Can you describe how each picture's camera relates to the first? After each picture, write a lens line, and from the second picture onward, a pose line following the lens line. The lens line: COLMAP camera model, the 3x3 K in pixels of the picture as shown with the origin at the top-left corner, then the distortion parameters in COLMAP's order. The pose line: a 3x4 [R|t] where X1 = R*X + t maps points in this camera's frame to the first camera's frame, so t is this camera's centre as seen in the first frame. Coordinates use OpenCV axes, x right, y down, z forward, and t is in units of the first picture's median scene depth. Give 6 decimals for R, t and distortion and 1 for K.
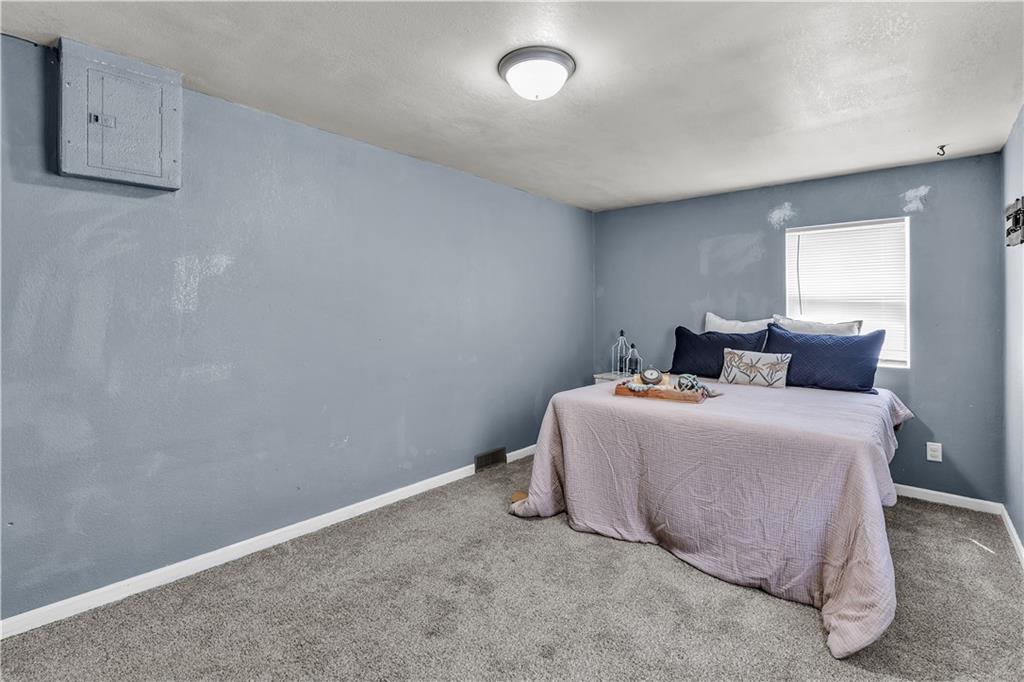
lens RADIAL K [[448.0, 0, 512.4], [0, 448.0, 313.4], [0, 0, 1]] dist [-0.017549, 0.000479]
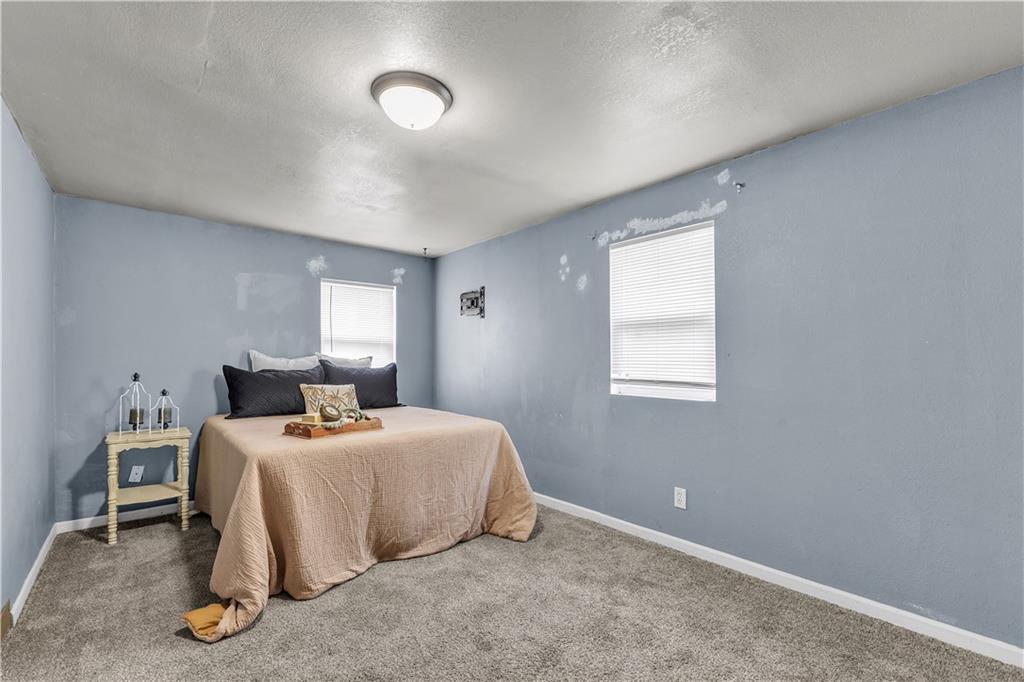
lens RADIAL K [[448.0, 0, 511.6], [0, 448.0, 349.1], [0, 0, 1]] dist [-0.017549, 0.000479]
pose [[0.133513, 0.008870, 0.991007, -0.627769], [-0.000452, 0.999960, -0.008889, 0.006689], [-0.991047, 0.000739, 0.133512, 0.467871]]
